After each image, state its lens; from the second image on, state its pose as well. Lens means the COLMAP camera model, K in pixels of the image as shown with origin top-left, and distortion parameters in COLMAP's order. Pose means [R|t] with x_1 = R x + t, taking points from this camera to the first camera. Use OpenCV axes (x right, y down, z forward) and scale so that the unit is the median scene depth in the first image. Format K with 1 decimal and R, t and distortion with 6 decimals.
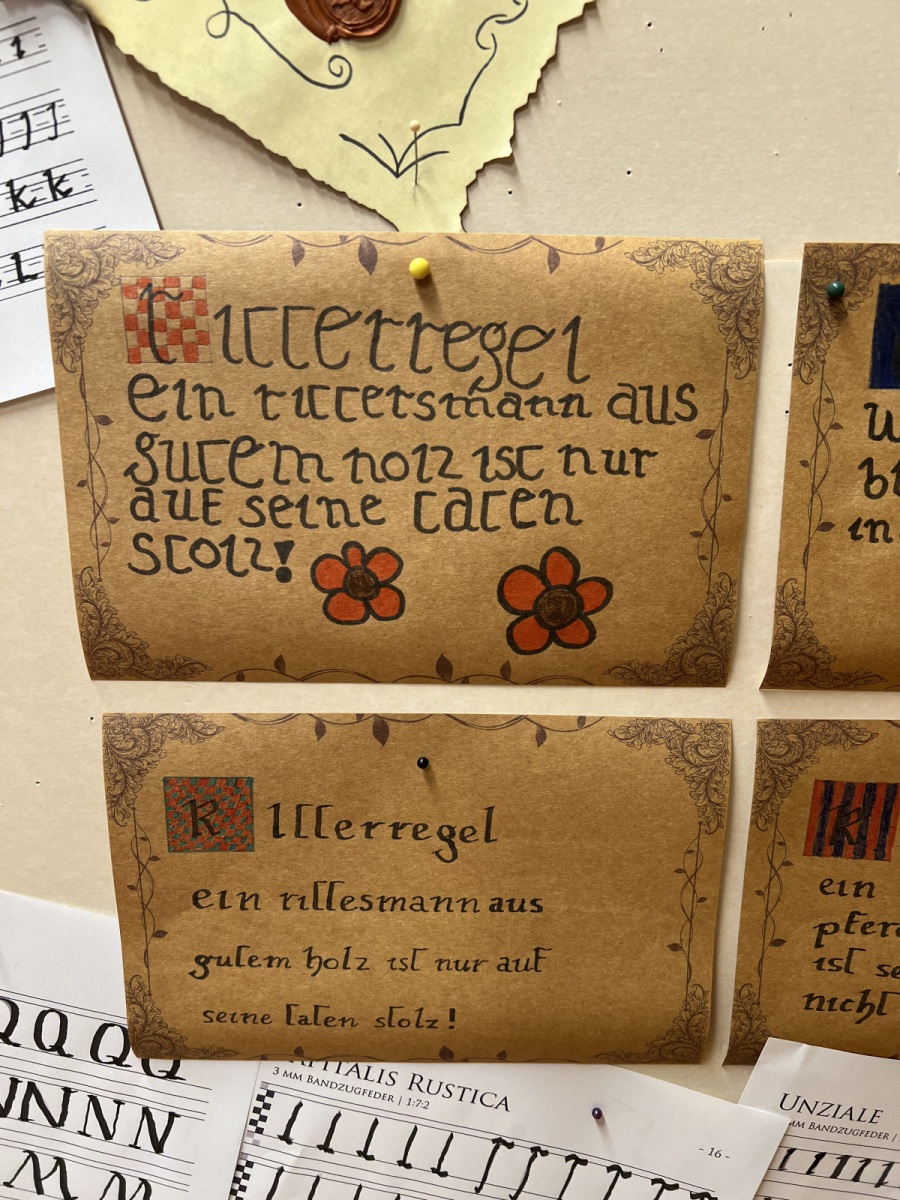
lens RADIAL K [[904.0, 0, 453.3], [0, 904.0, 592.6], [0, 0, 1]] dist [0.047558, -0.065717]
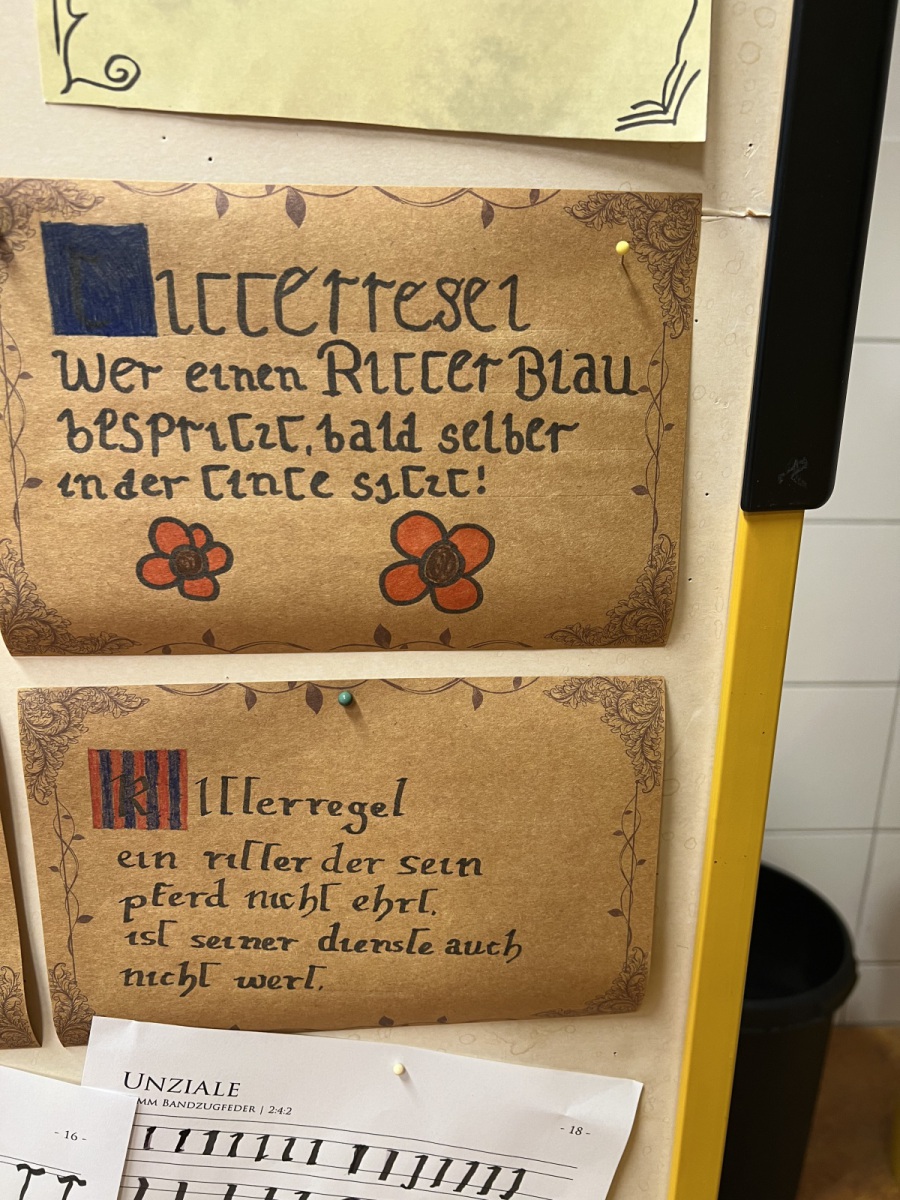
lens RADIAL K [[940.8, 0, 466.5], [0, 940.8, 601.7], [0, 0, 1]] dist [0.028115, -0.046372]
pose [[0.995627, -0.020961, 0.091031, 0.755685], [0.017870, 0.999240, 0.034642, 0.024690], [-0.091688, -0.032864, 0.995245, -0.020670]]
